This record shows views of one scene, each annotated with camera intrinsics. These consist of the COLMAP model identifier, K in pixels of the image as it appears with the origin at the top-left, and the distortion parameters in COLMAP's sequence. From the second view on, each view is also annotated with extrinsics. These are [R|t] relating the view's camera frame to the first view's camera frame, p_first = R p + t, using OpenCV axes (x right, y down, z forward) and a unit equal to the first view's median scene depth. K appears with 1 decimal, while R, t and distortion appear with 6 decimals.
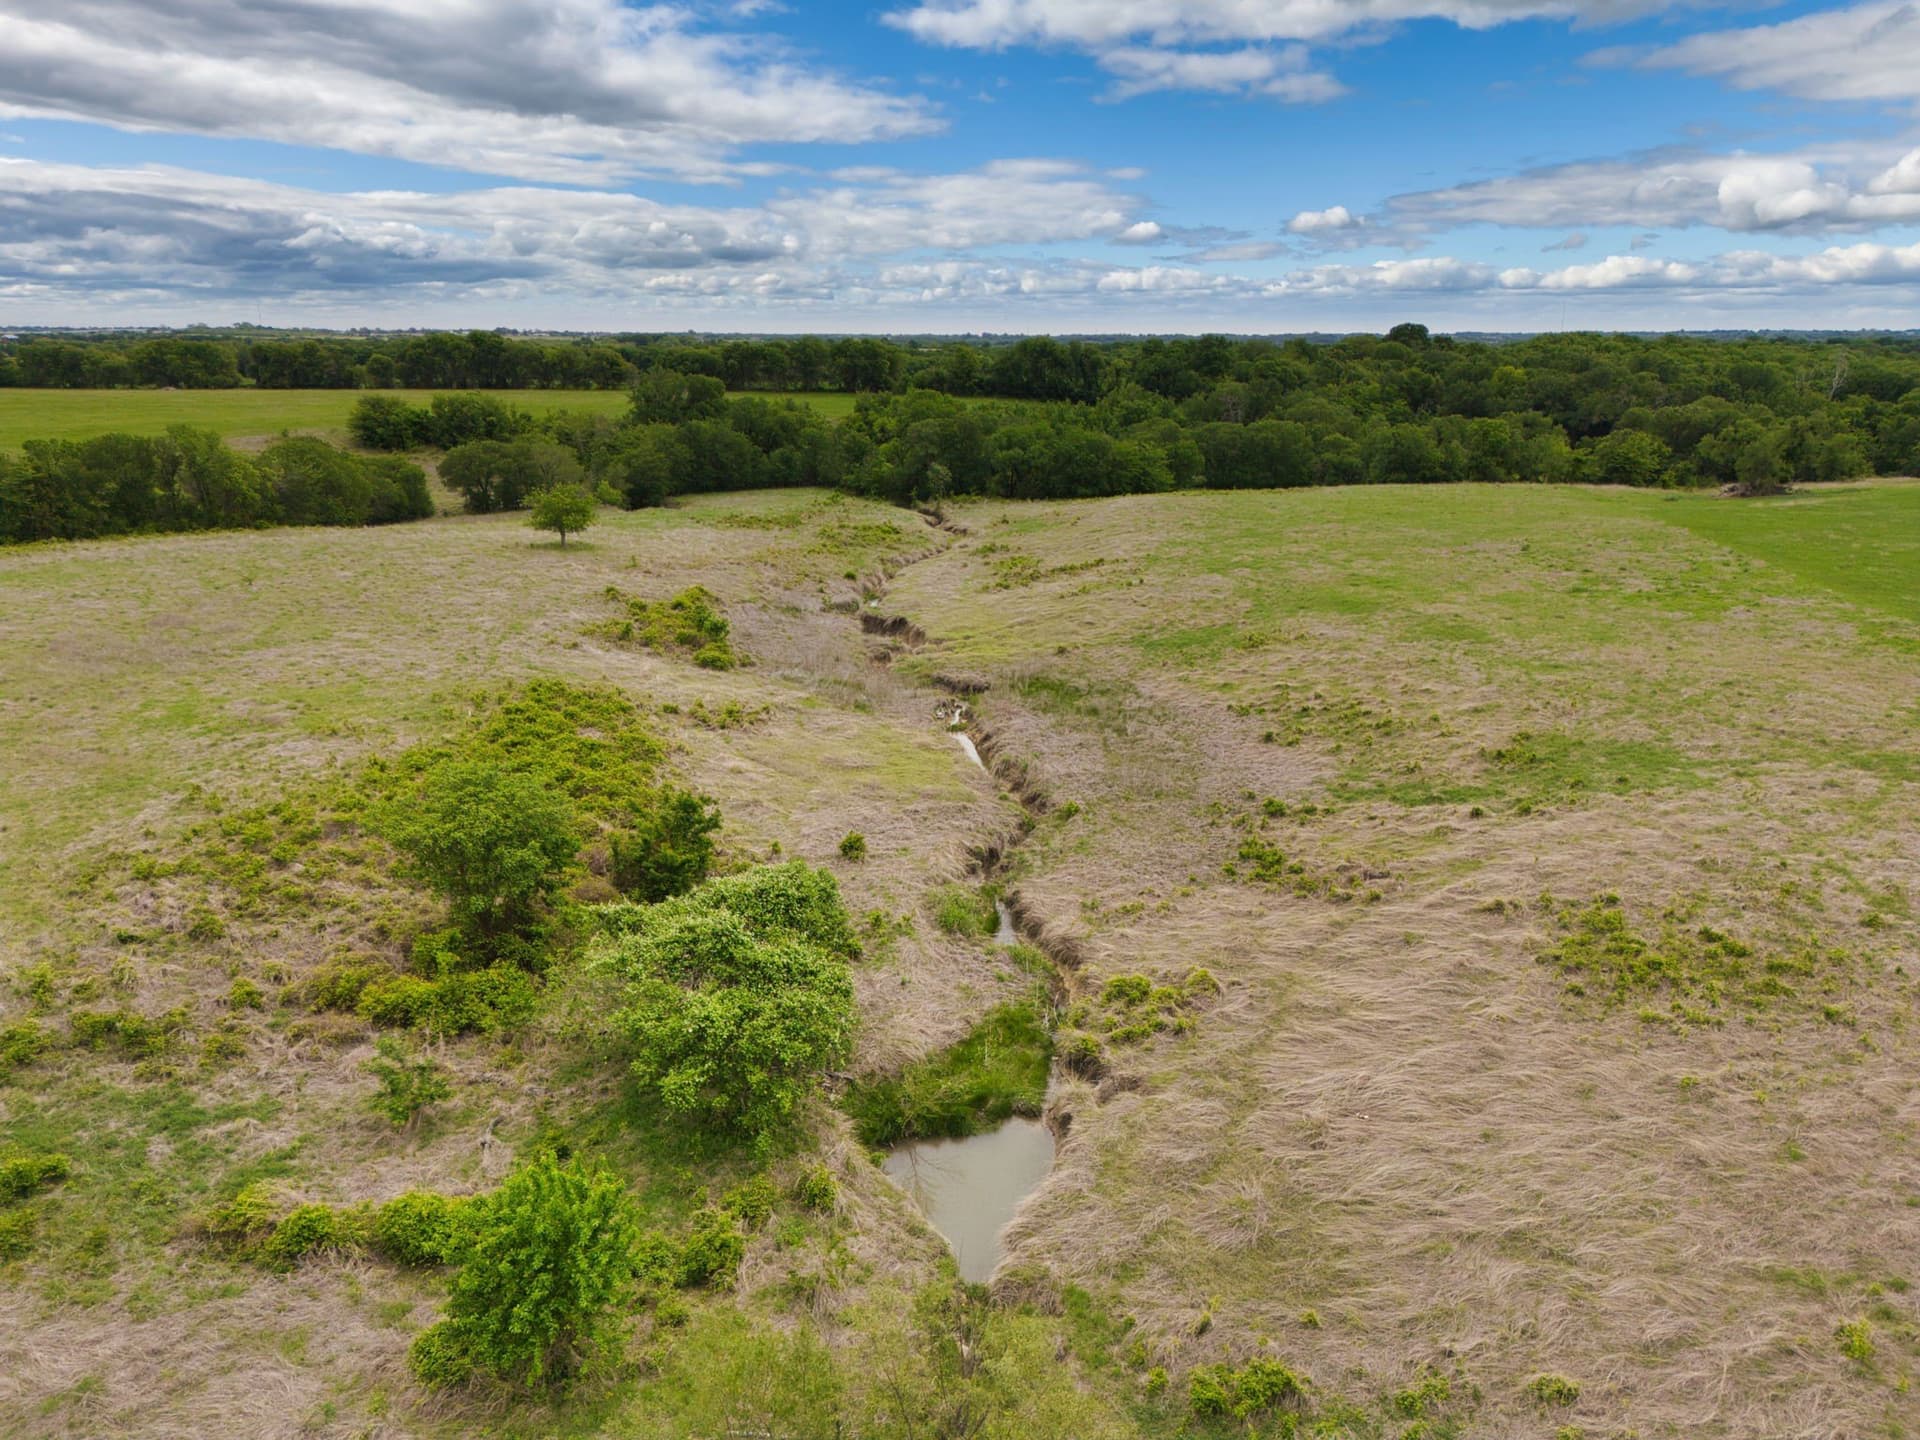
lens RADIAL K [[1328.4, 0, 976.7], [0, 1328.4, 716.6], [0, 0, 1]] dist [0.087154, -0.087339]
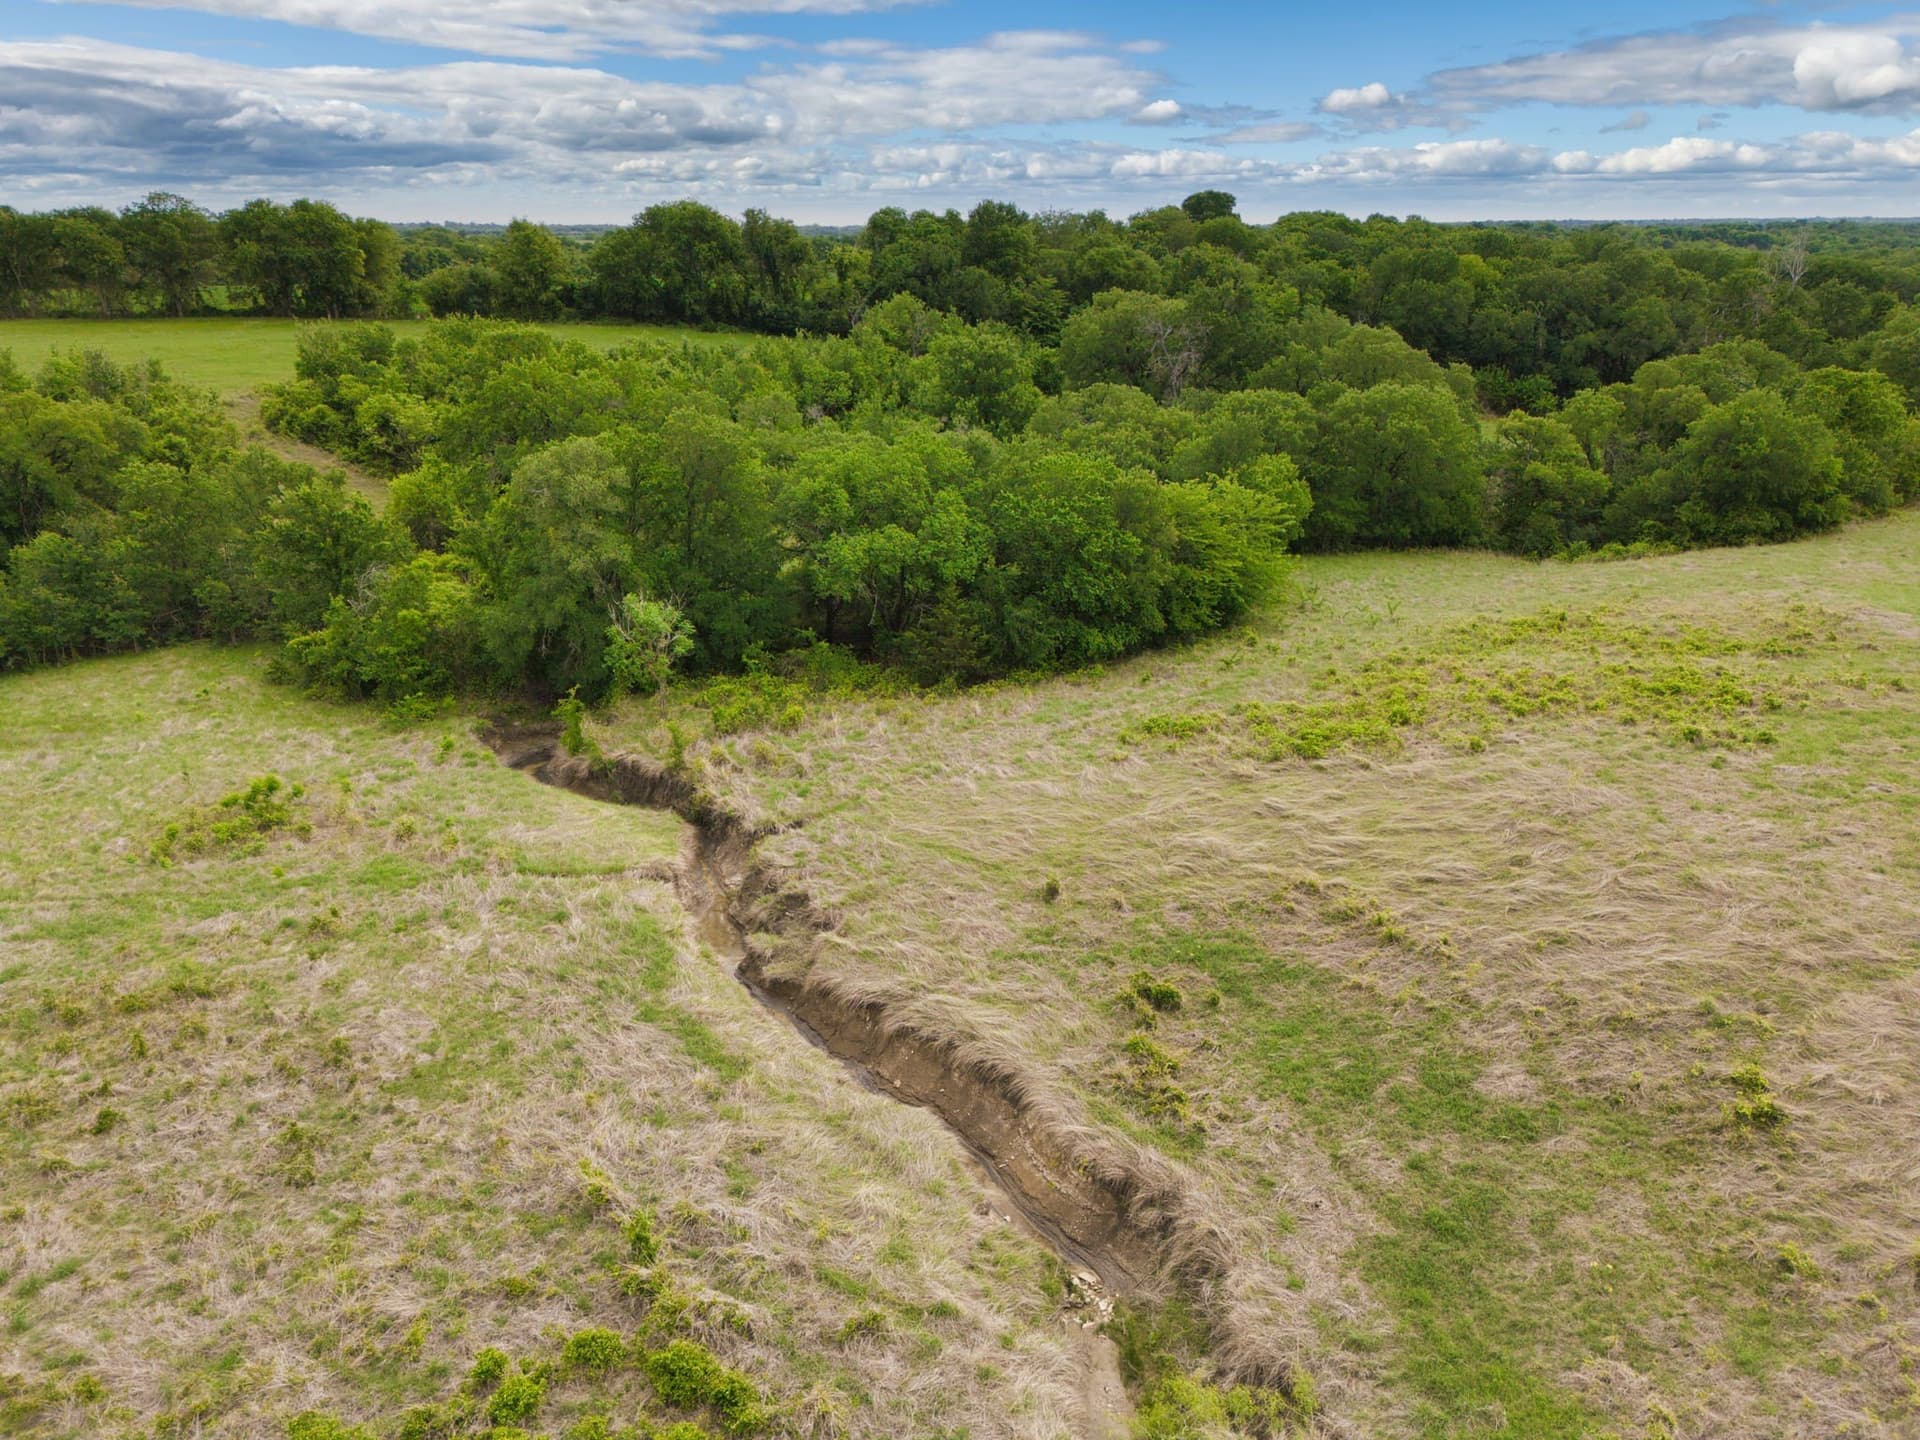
lens RADIAL K [[1325.7, 0, 960.0], [0, 1325.7, 720.0], [0, 0, 1]] dist [0.085746, -0.084328]
pose [[0.938427, -0.119836, 0.324028, -0.099402], [0.095556, 0.991357, 0.089892, -0.292640], [-0.331999, -0.053394, 0.941767, 1.116708]]
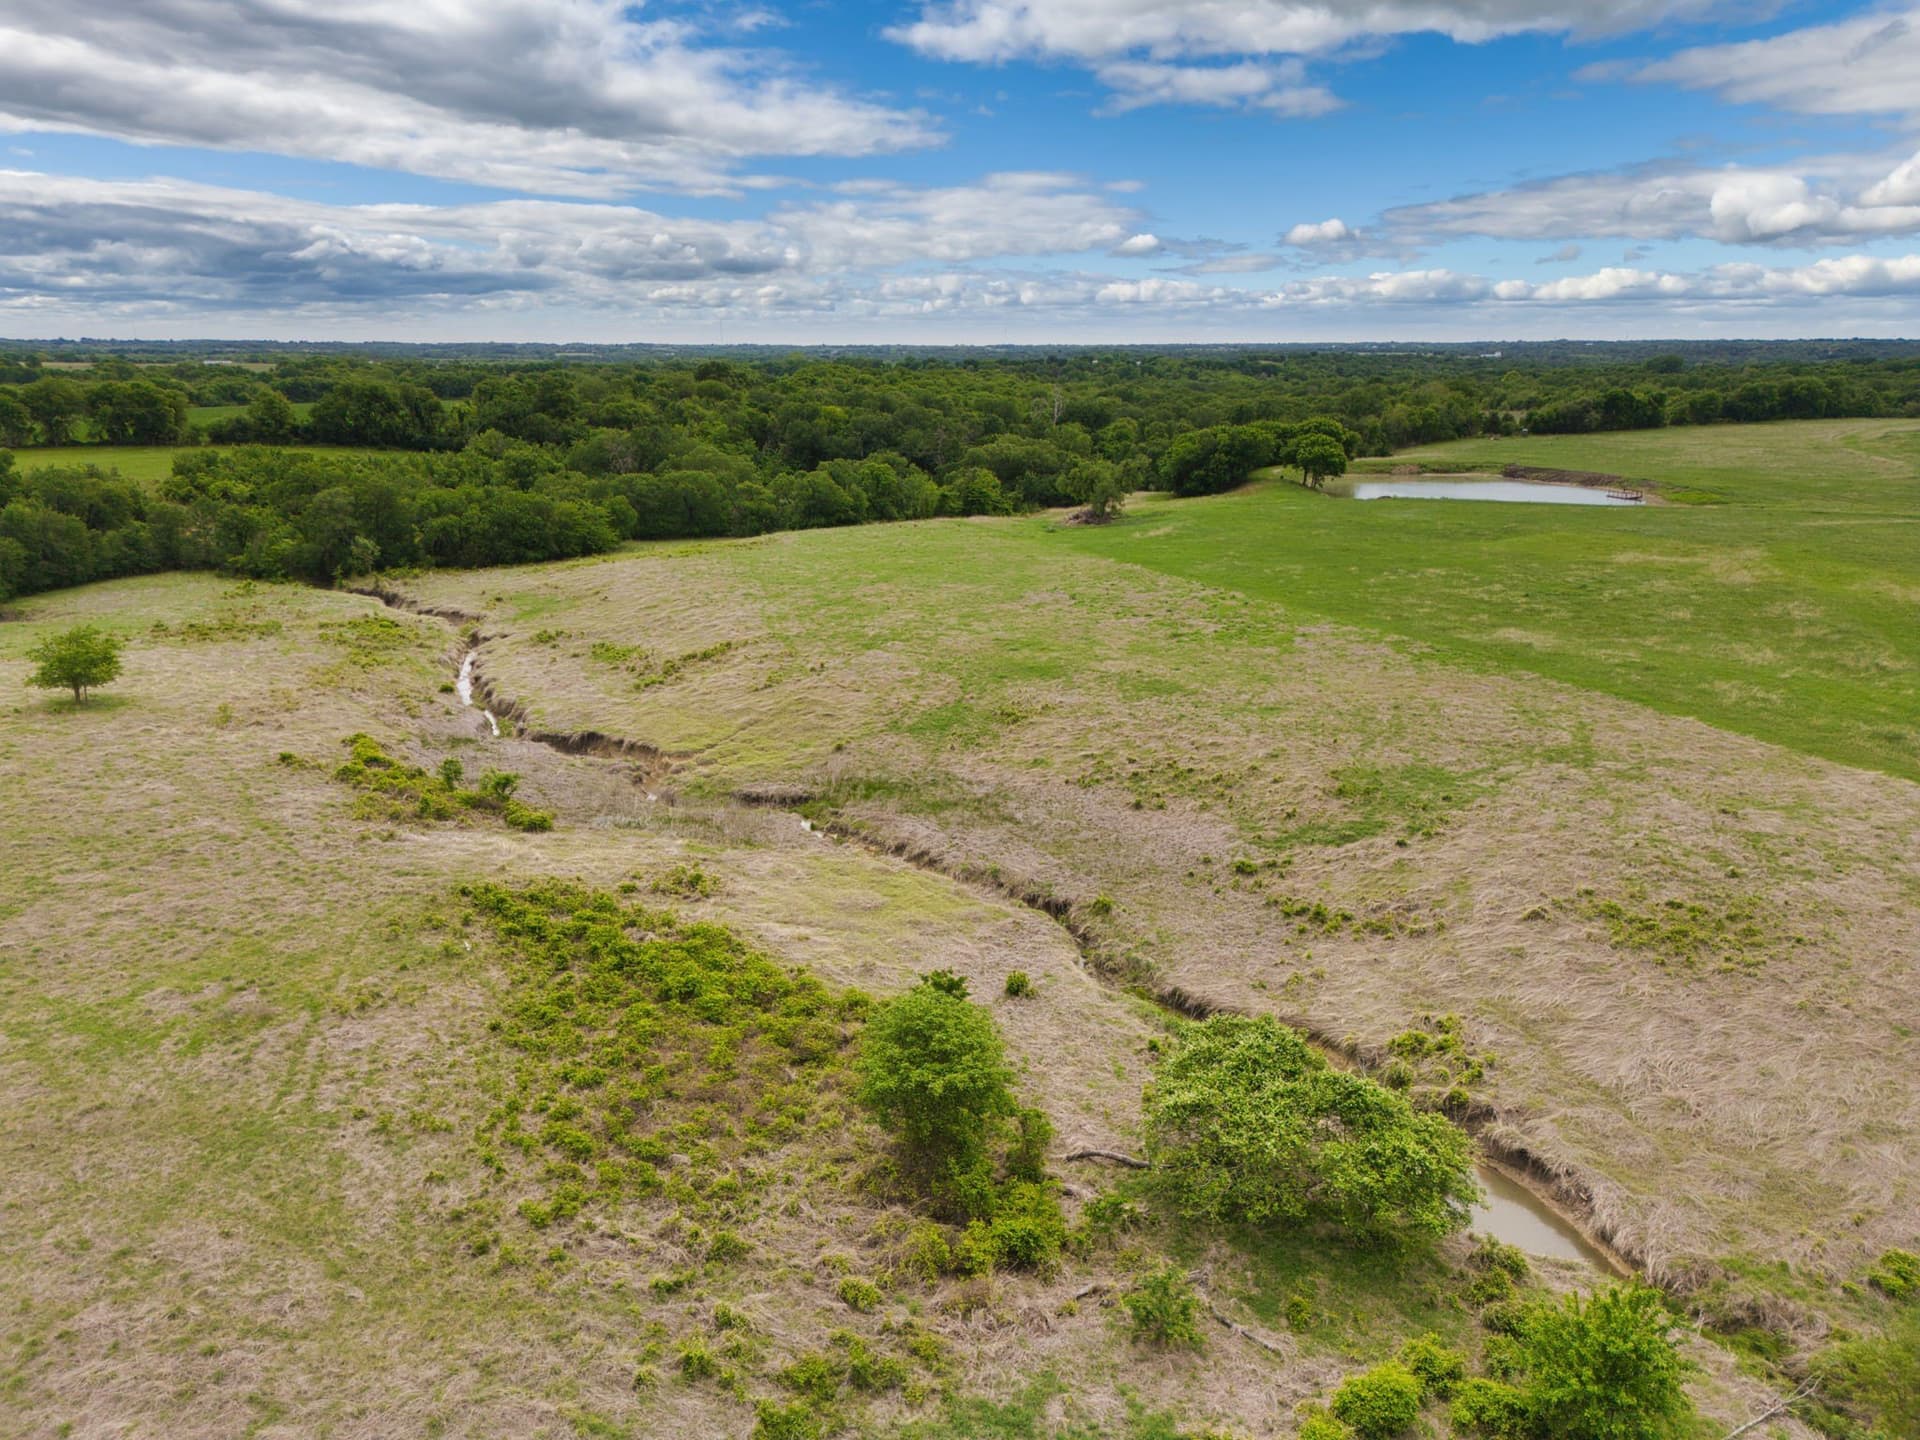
lens RADIAL K [[1325.7, 0, 960.0], [0, 1325.7, 720.0], [0, 0, 1]] dist [0.085746, -0.084328]
pose [[0.840286, -0.145829, 0.522162, -0.290281], [0.147260, 0.988327, 0.039042, -0.071479], [-0.521760, 0.044087, 0.851952, 0.040127]]
